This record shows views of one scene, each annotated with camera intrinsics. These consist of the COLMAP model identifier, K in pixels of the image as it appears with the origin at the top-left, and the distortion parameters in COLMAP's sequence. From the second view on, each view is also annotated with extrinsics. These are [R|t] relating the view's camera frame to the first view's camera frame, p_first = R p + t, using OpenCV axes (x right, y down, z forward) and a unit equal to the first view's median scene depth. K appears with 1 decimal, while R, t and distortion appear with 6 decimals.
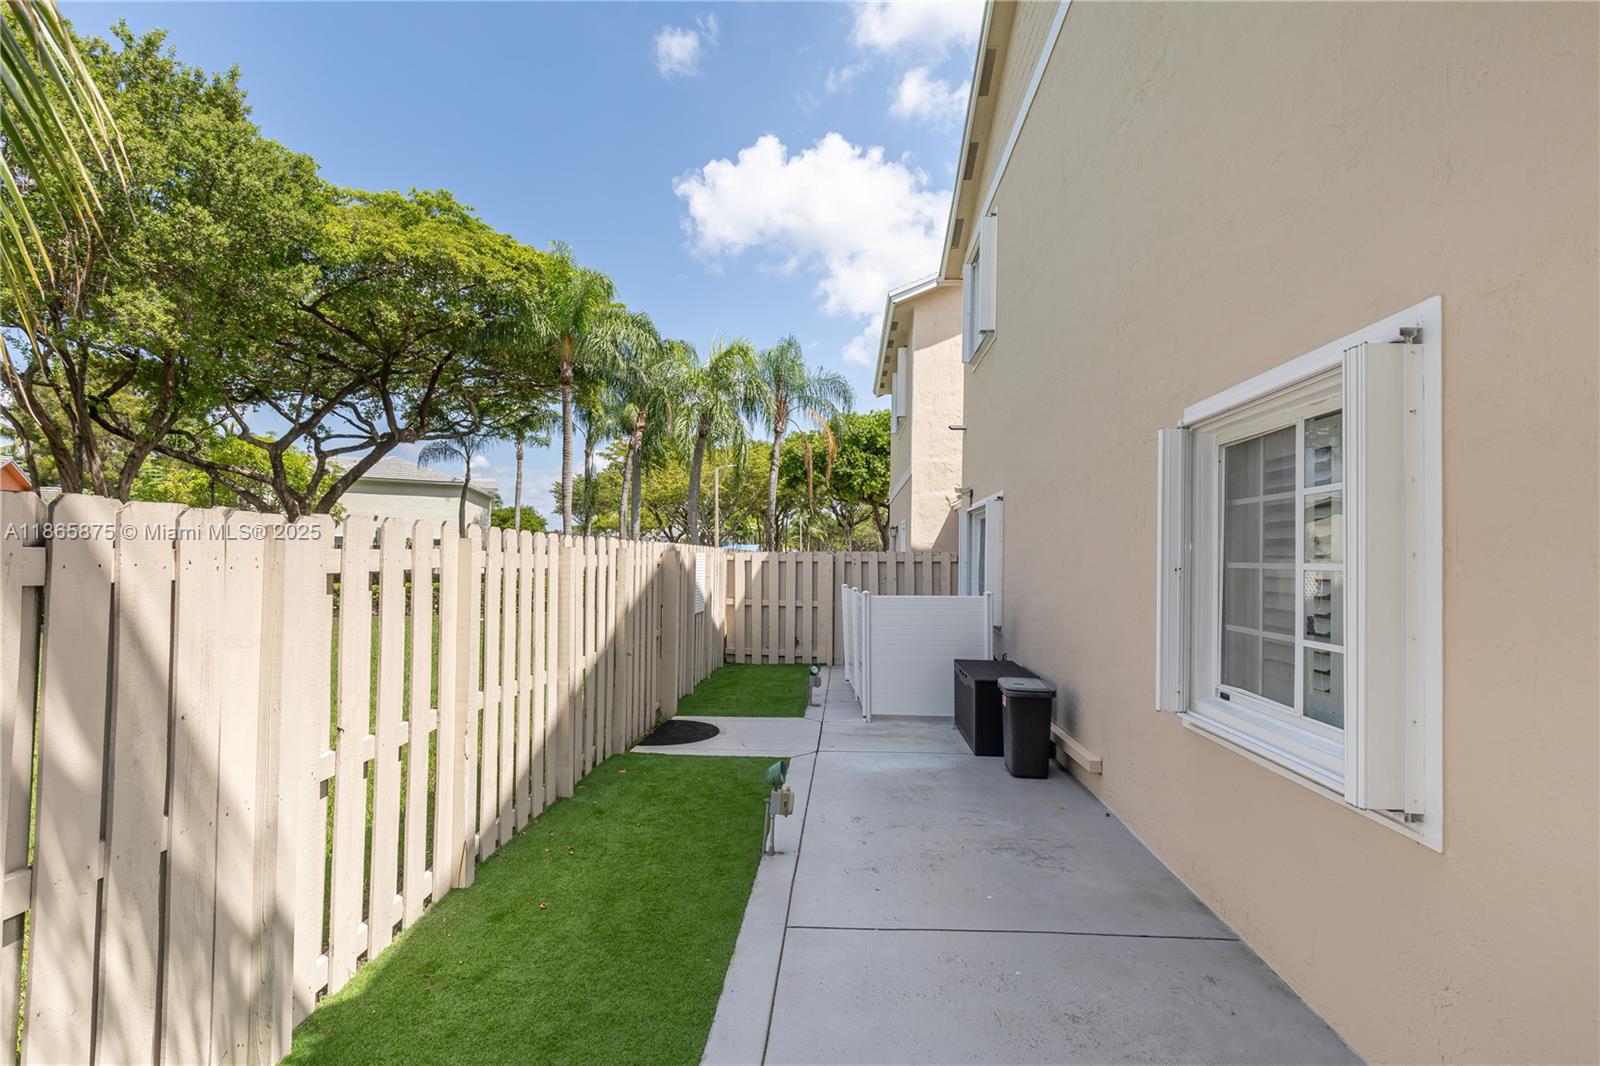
lens RADIAL K [[785.3, 0, 802.0], [0, 785.3, 540.4], [0, 0, 1]] dist [-0.000502, -0.000014]
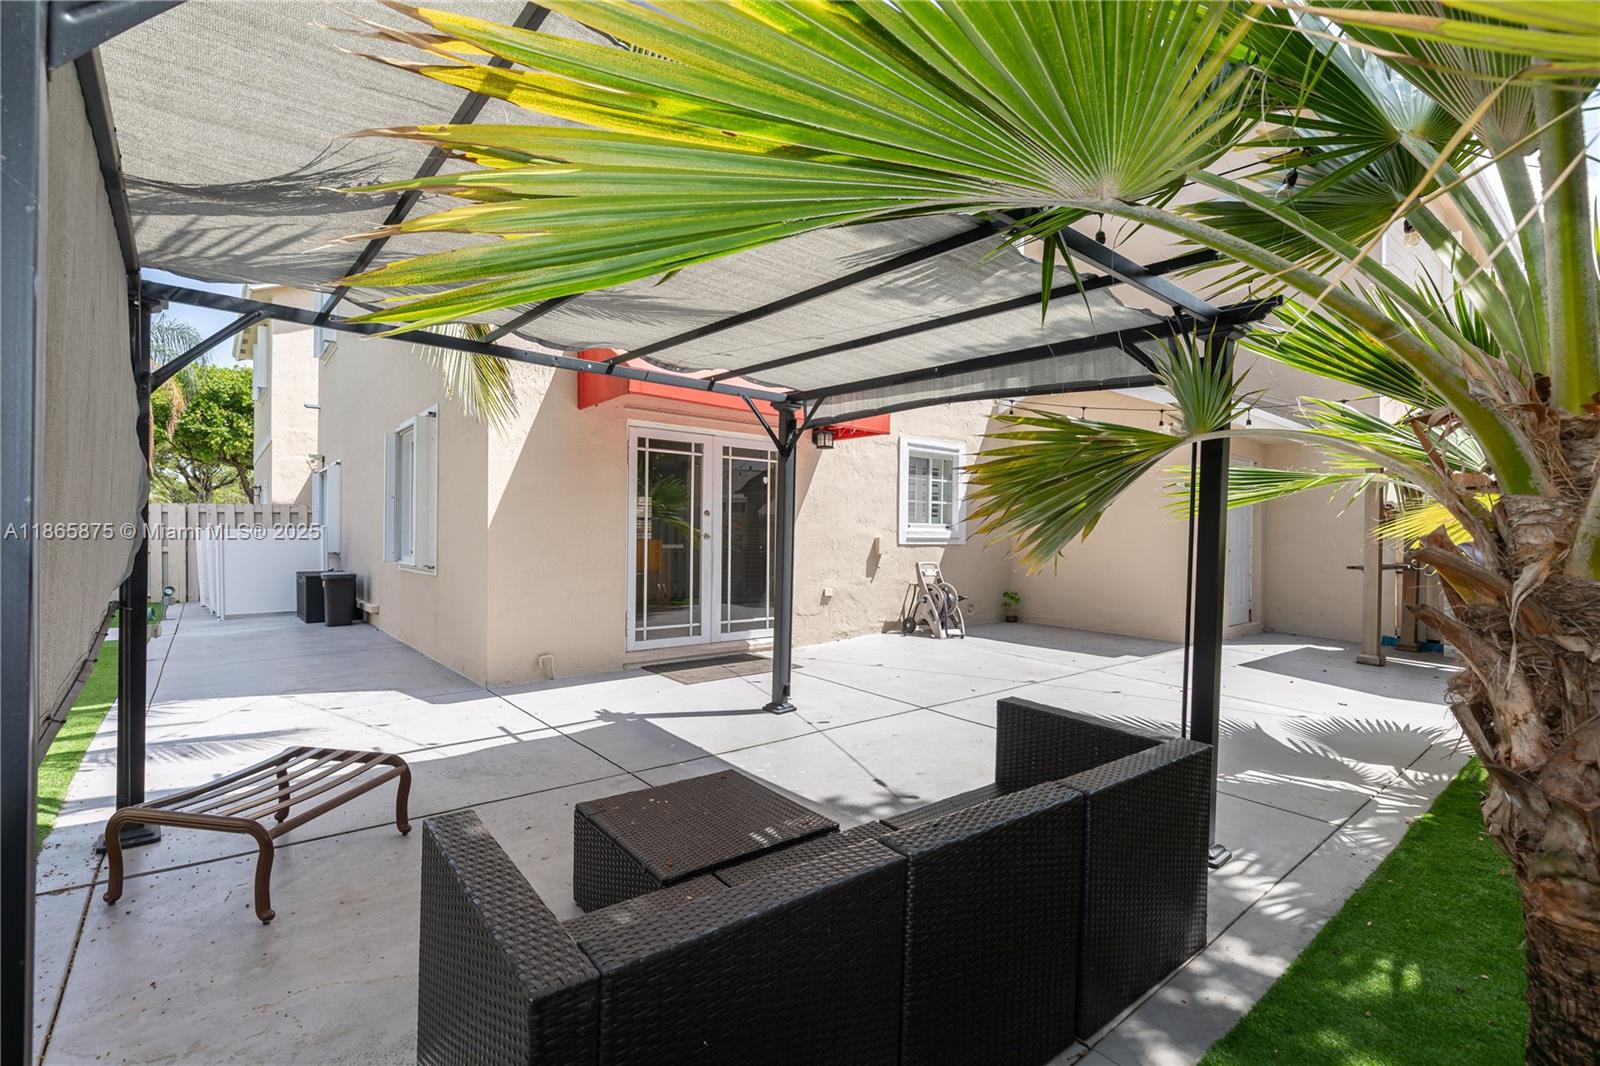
lens RADIAL K [[737.1, 0, 799.3], [0, 737.1, 534.9], [0, 0, 1]] dist [-0.002679, -0.001492]
pose [[0.739073, -0.009649, 0.673556, -0.017523], [-0.010386, 0.999615, 0.025717, 0.019460], [-0.673545, -0.026002, 0.738689, -0.315478]]
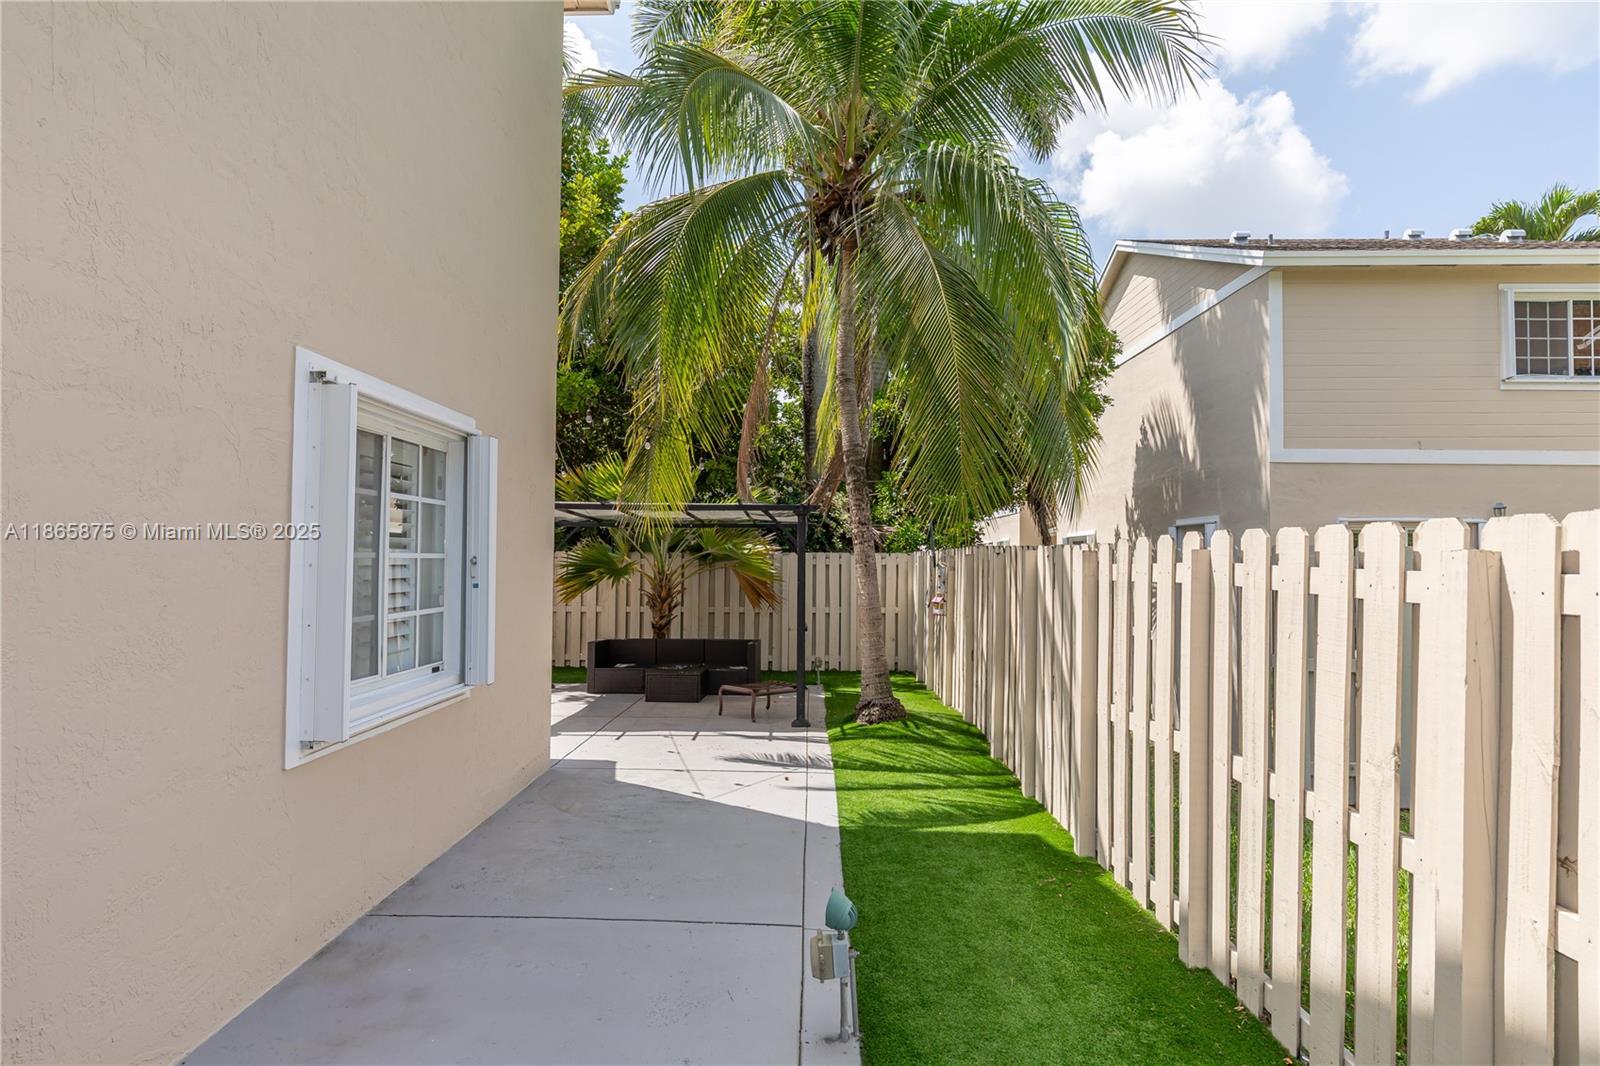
lens RADIAL K [[886.7, 0, 800.4], [0, 886.7, 541.5], [0, 0, 1]] dist [0.000982, 0.000042]
pose [[-0.998404, -0.033787, -0.045261, 0.011012], [-0.032031, 0.998726, -0.038982, 0.008749], [0.046520, -0.037470, -0.998214, 0.459195]]
